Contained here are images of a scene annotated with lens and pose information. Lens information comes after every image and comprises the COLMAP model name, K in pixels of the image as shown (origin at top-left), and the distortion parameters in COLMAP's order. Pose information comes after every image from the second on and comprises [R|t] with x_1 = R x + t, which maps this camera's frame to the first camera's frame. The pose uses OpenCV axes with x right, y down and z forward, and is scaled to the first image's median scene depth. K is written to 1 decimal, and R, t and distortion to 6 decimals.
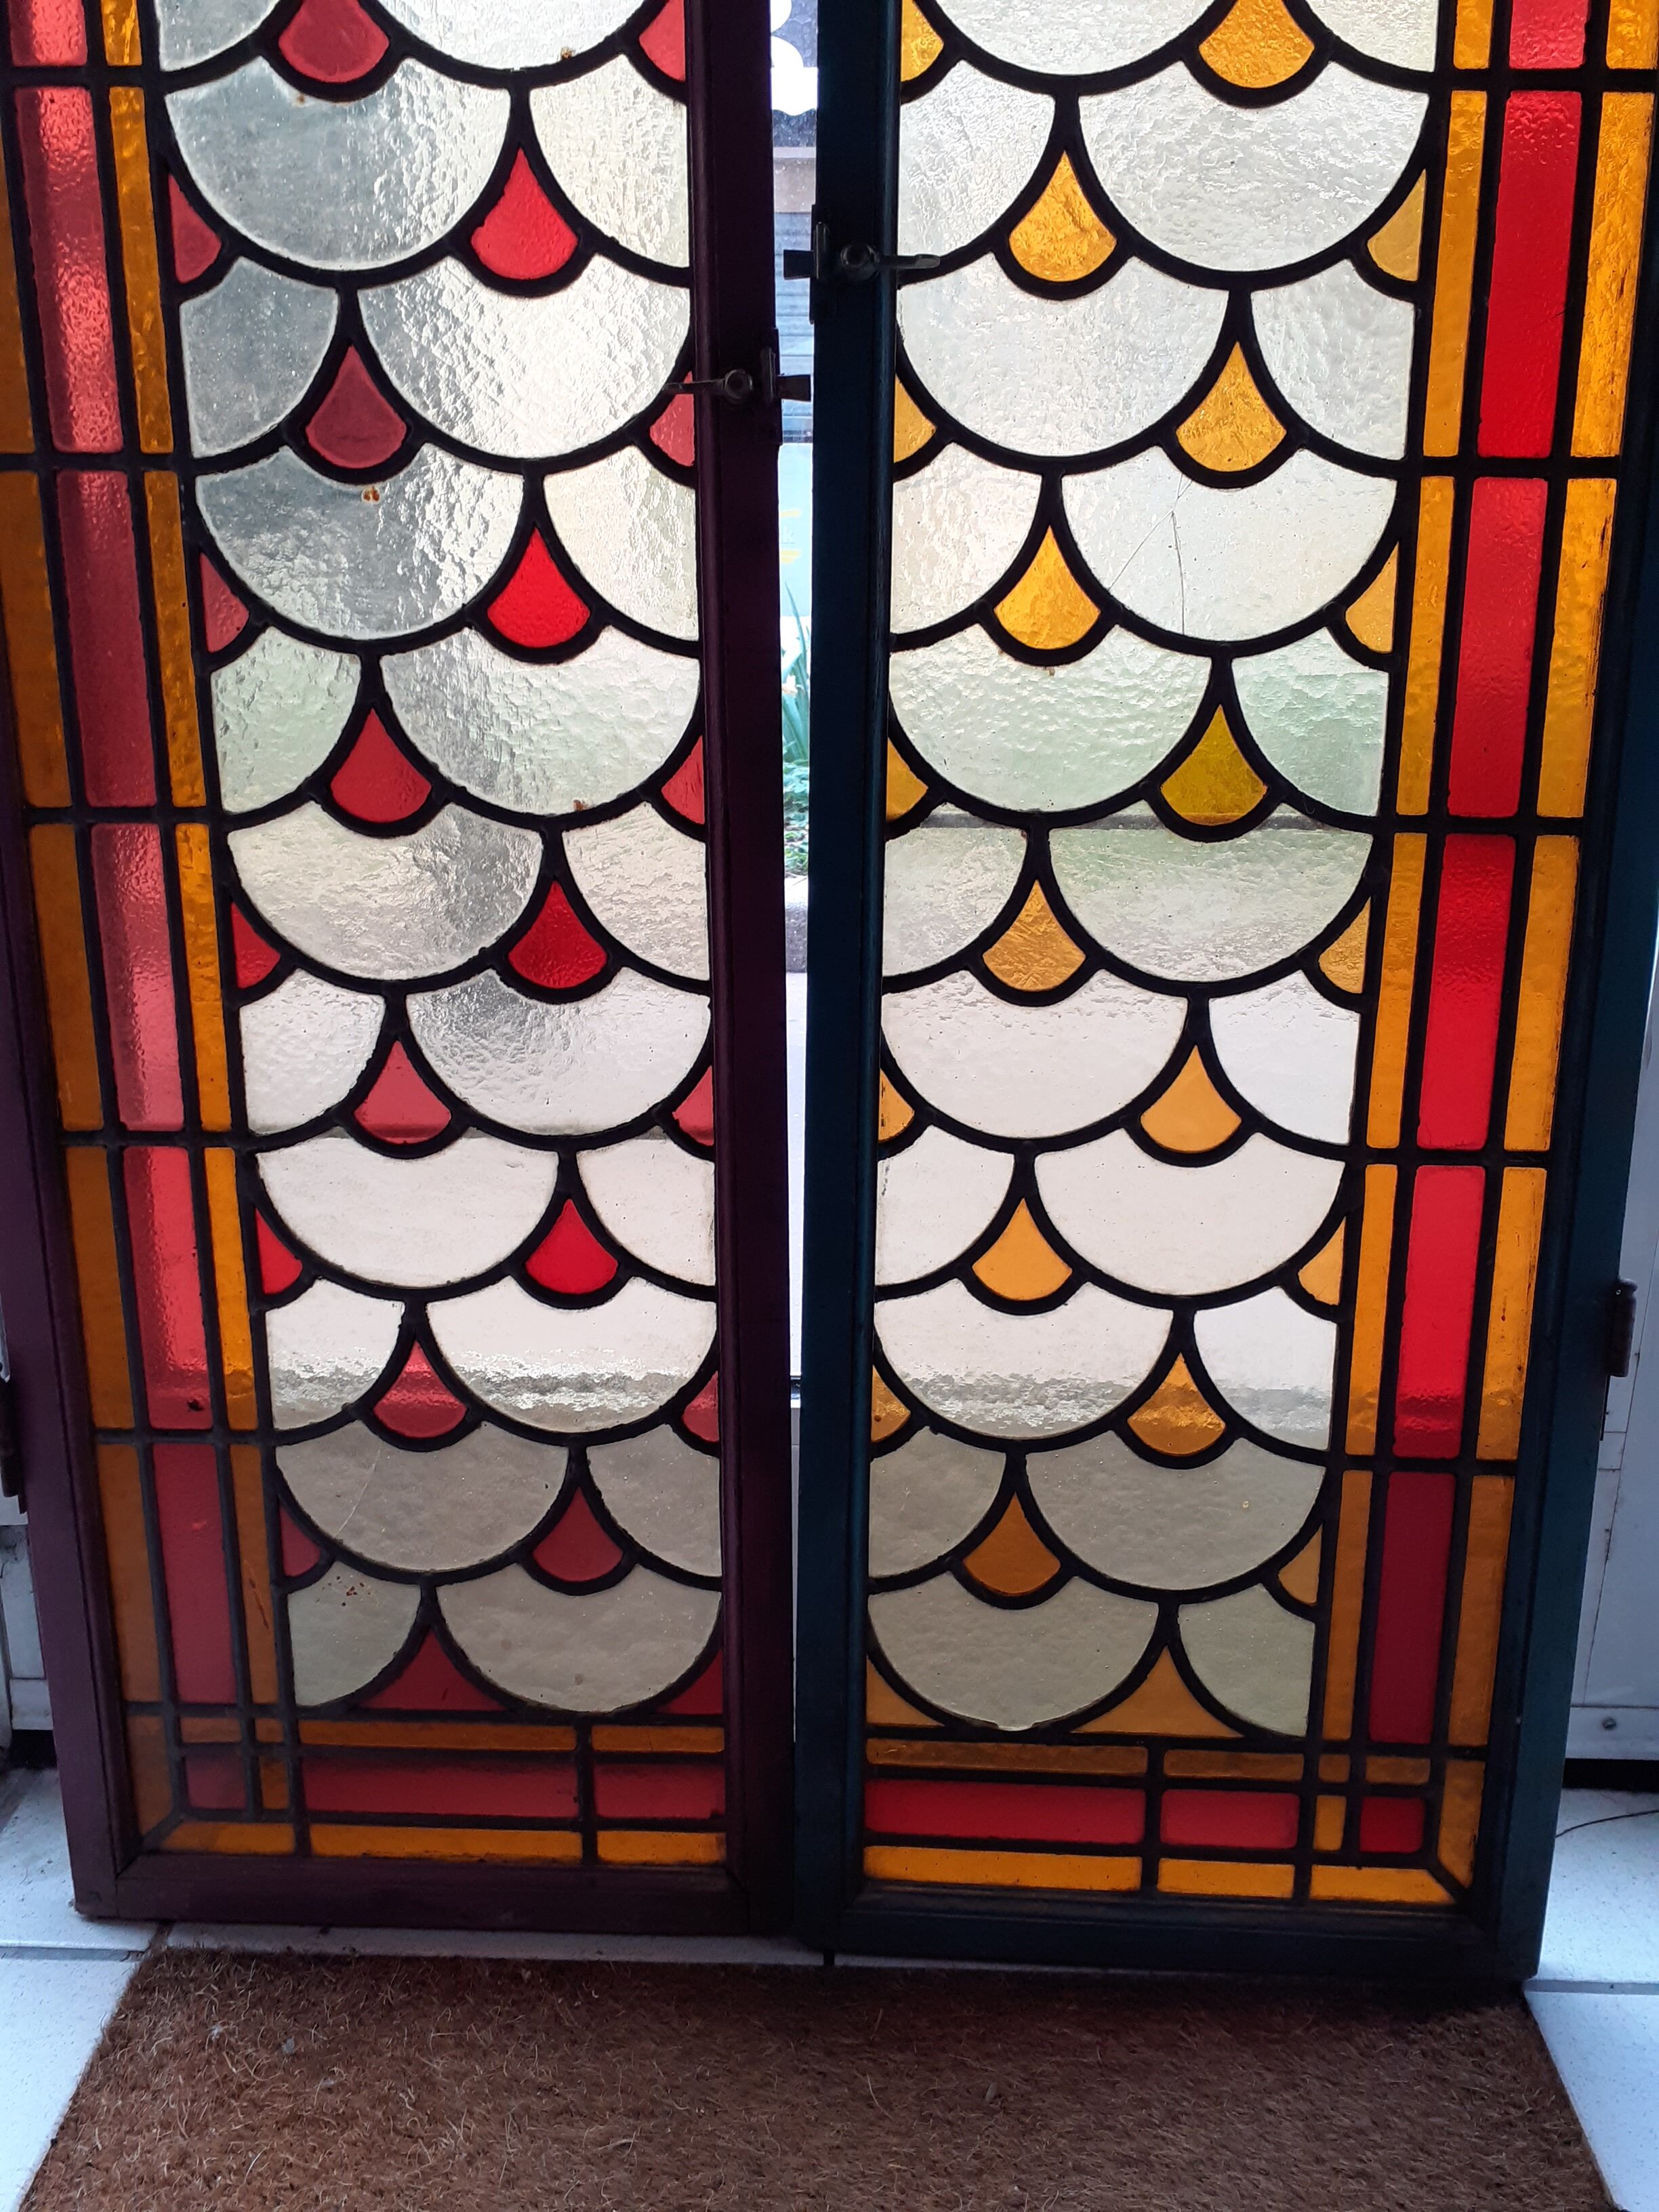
lens RADIAL K [[1745.1, 0, 815.7], [0, 1745.1, 1097.7], [0, 0, 1]] dist [0.031458, -0.040448]
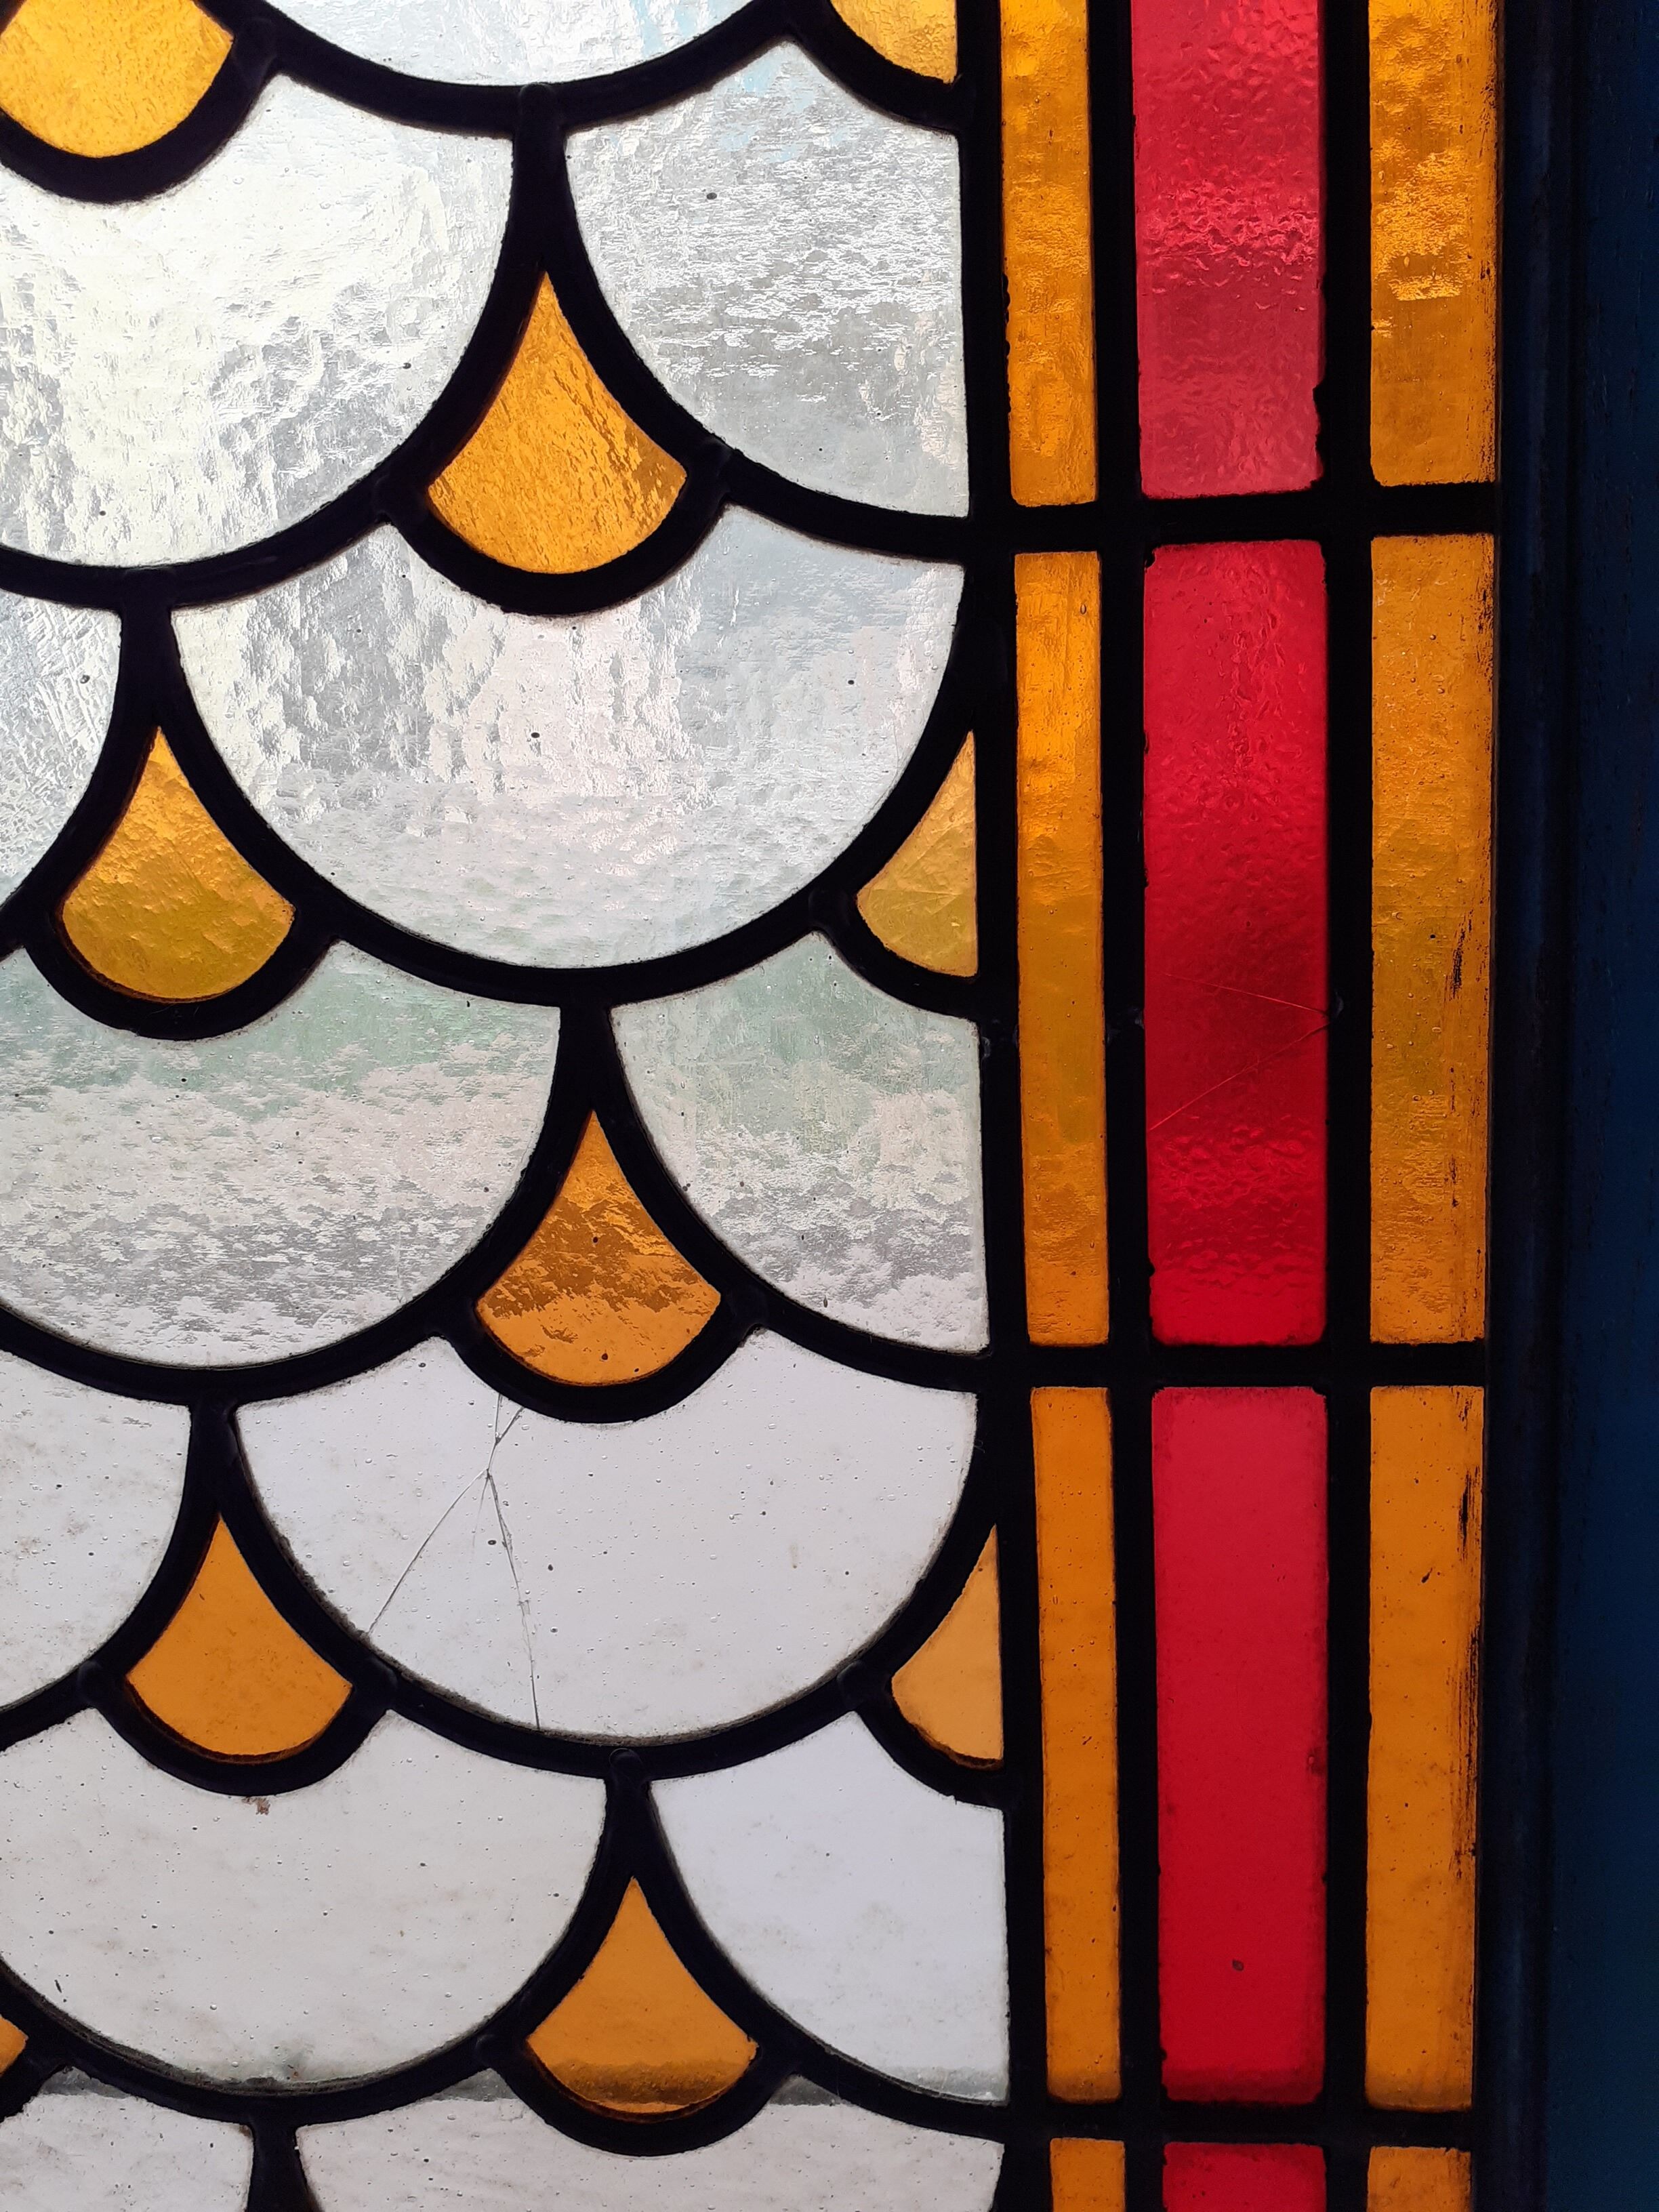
lens RADIAL K [[1745.1, 0, 790.1], [0, 1745.1, 1103.4], [0, 0, 1]] dist [0.031458, -0.040448]
pose [[0.998391, -0.048544, -0.029292, 0.271696], [0.046546, 0.996772, -0.065415, -0.360137], [0.032373, 0.063947, 0.997428, 0.504298]]
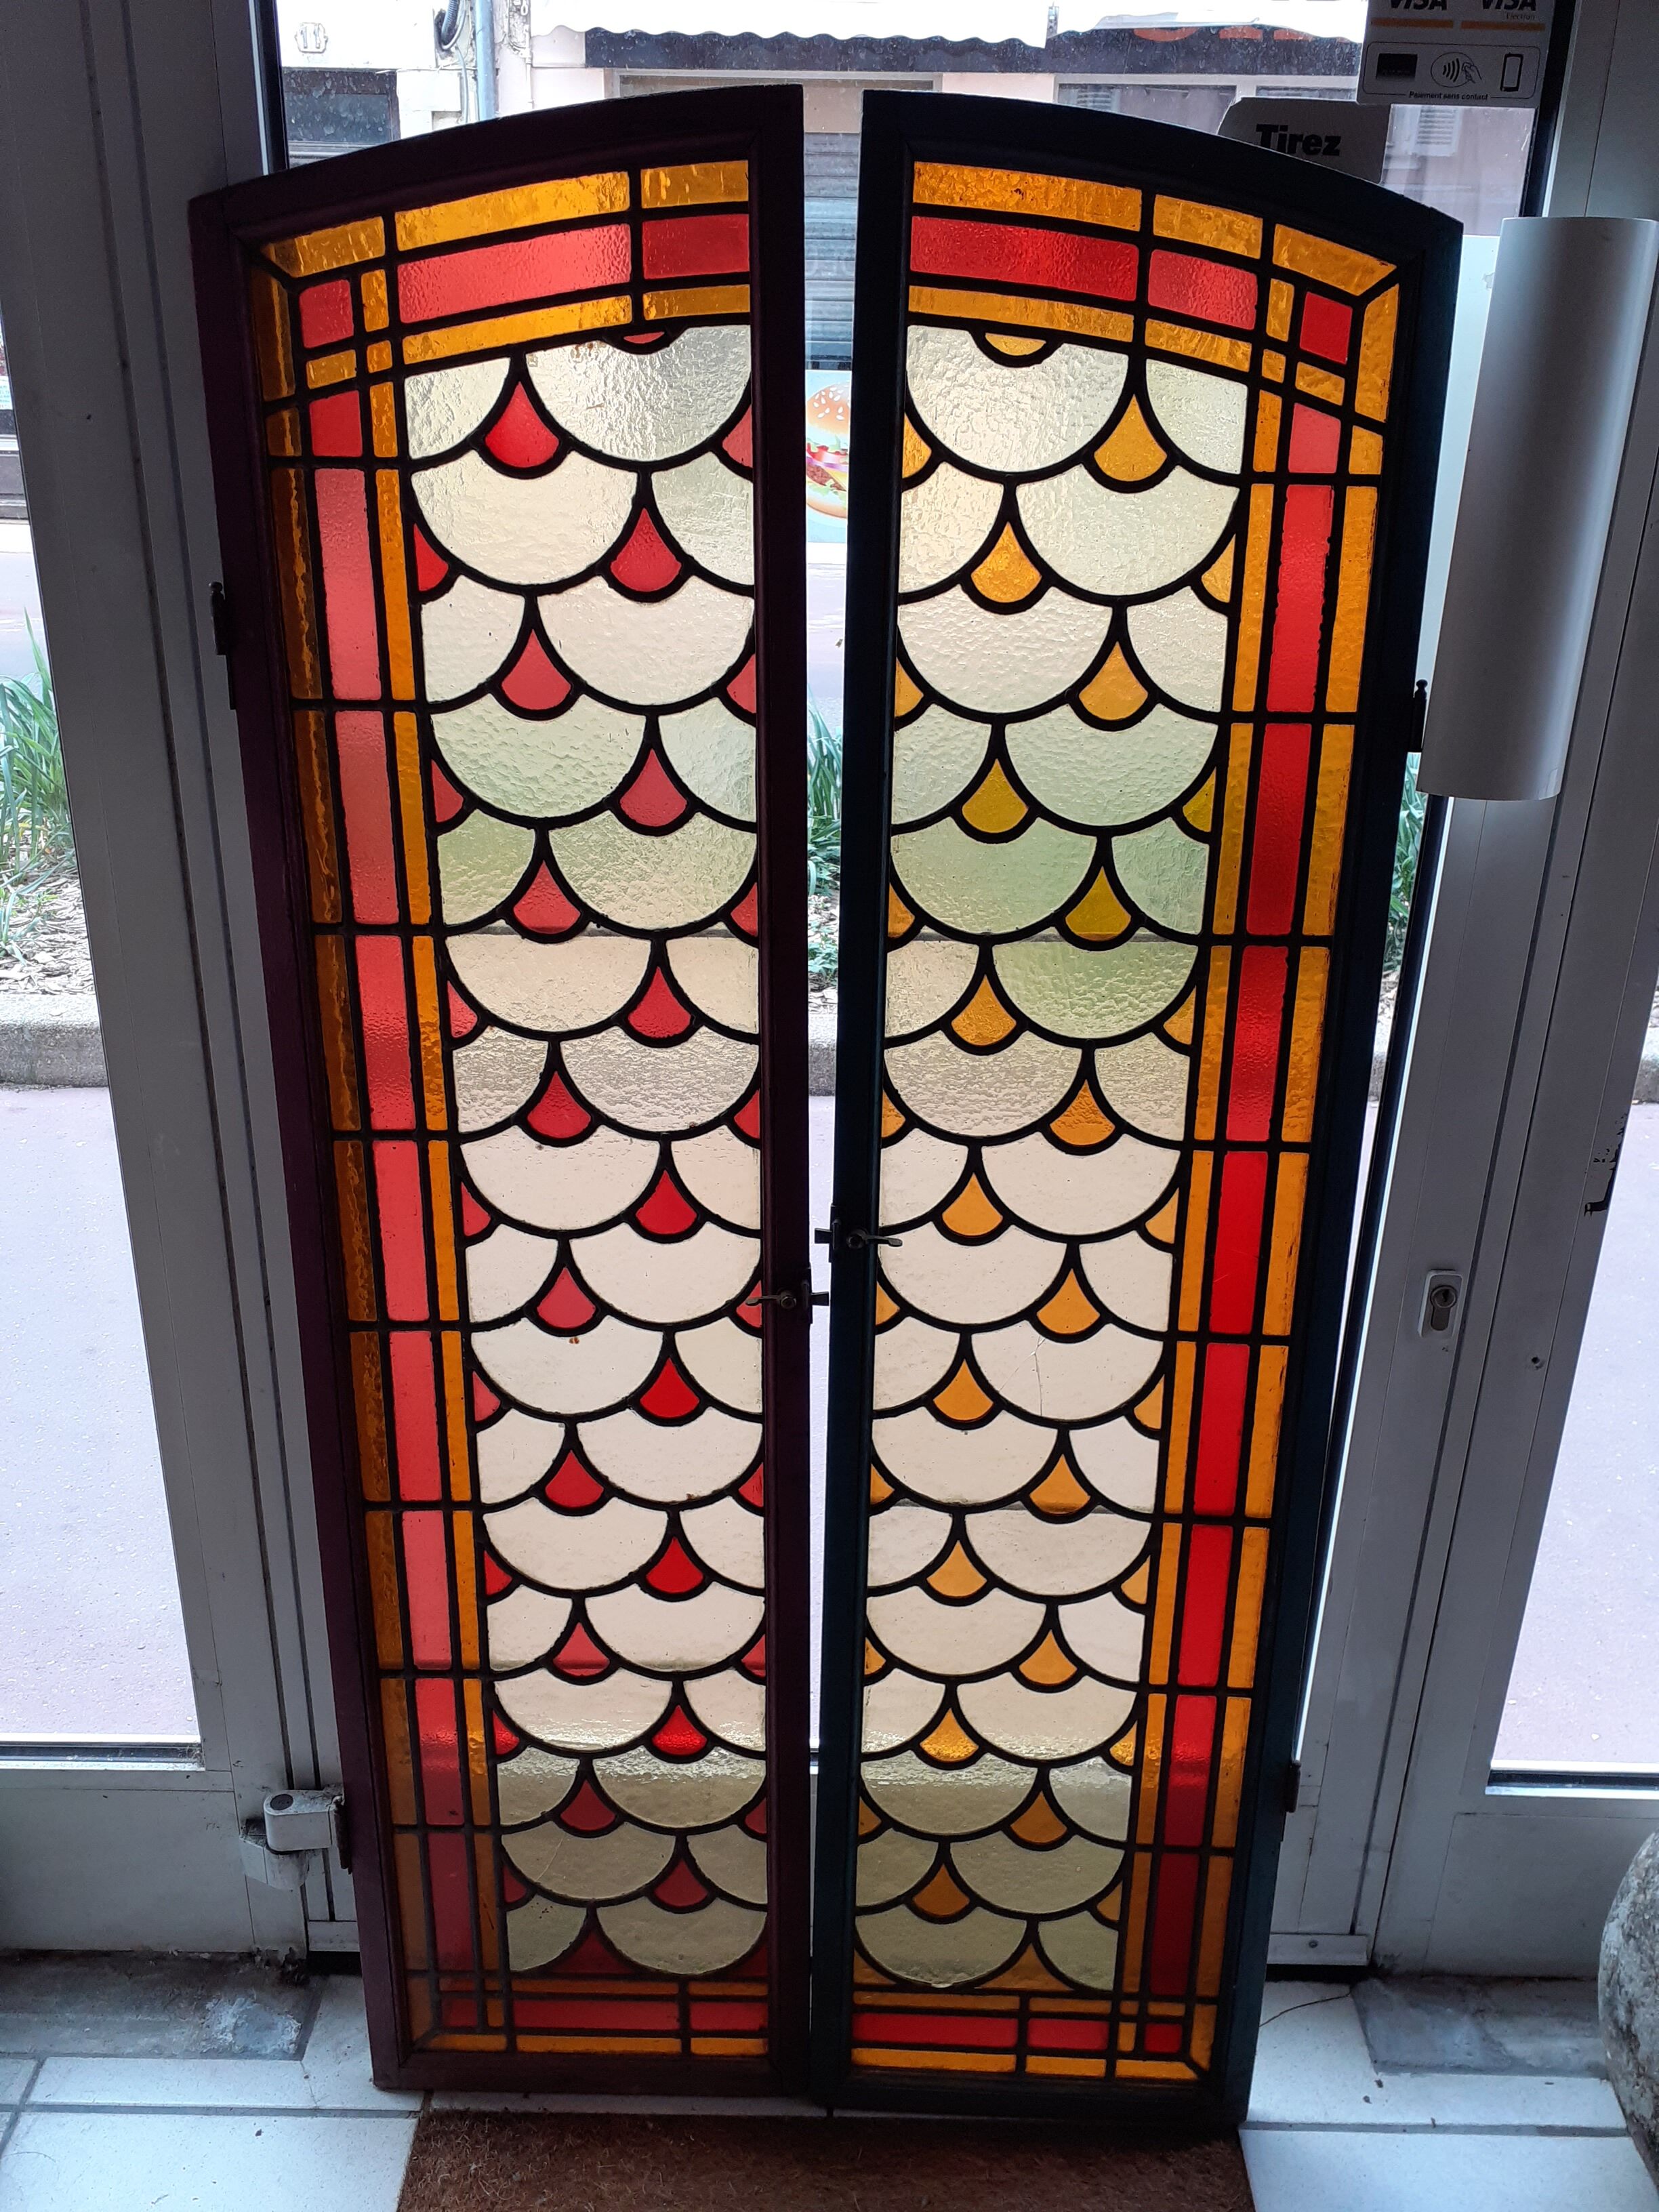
lens RADIAL K [[1745.1, 0, 815.4], [0, 1745.1, 1082.0], [0, 0, 1]] dist [0.031458, -0.040448]
pose [[0.999757, 0.002598, 0.021902, -0.049209], [-0.004428, 0.996462, 0.083927, -0.680900], [-0.021607, -0.084004, 0.996231, -0.635697]]
